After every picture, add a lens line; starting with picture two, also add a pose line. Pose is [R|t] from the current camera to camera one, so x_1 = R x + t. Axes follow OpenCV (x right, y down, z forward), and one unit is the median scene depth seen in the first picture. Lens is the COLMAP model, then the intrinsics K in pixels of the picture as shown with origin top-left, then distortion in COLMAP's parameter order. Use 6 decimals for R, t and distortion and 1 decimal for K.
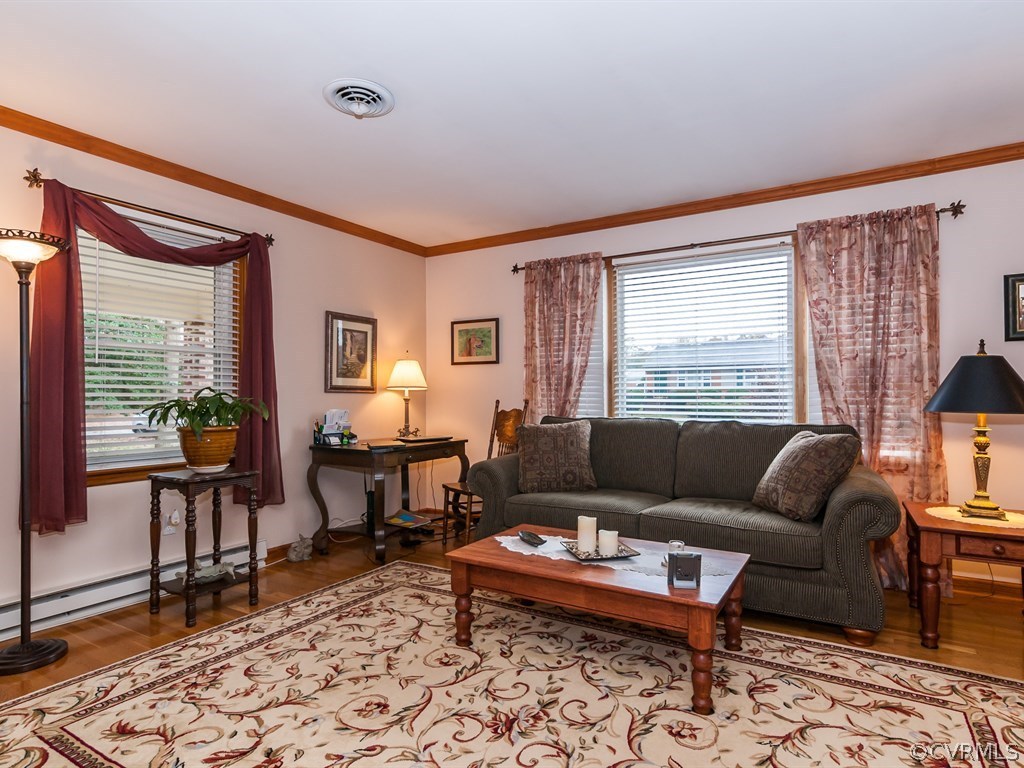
lens RADIAL K [[571.7, 0, 515.1], [0, 571.7, 388.5], [0, 0, 1]] dist [-0.001315, 0.000959]
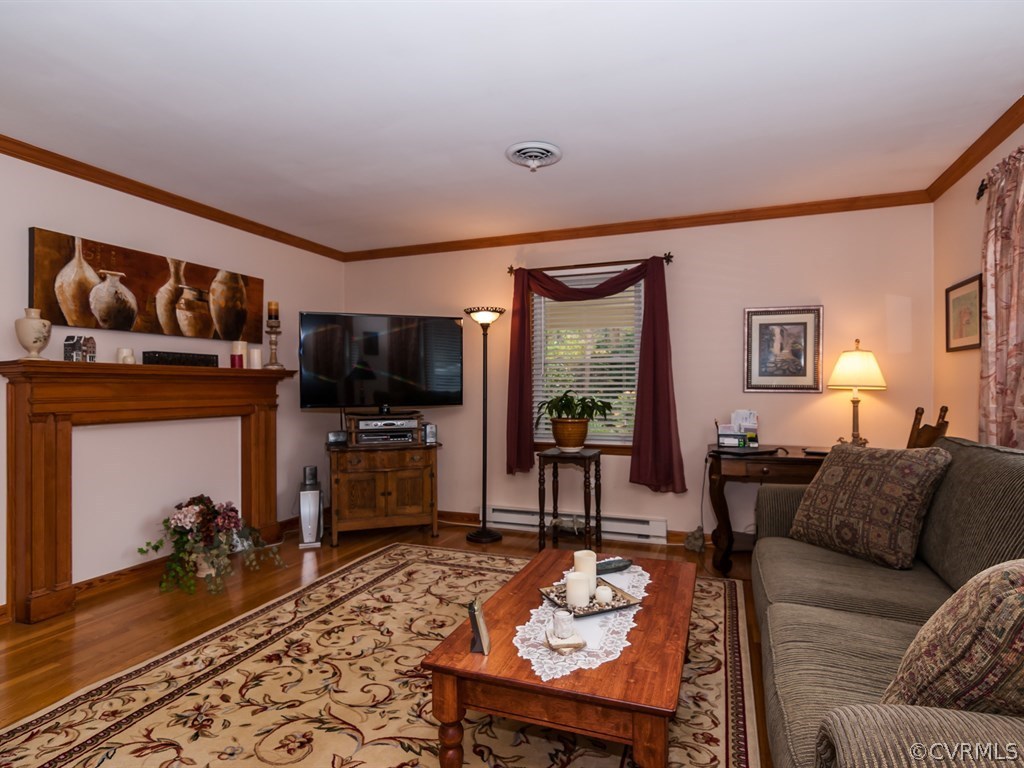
lens RADIAL K [[551.6, 0, 512.0], [0, 551.6, 384.0], [0, 0, 1]] dist [-0.003097, -0.000099]
pose [[0.180030, -0.003838, -0.983654, 0.991258], [0.014541, 0.999894, -0.001240, -0.022469], [0.983554, -0.014080, 0.180067, 0.836878]]
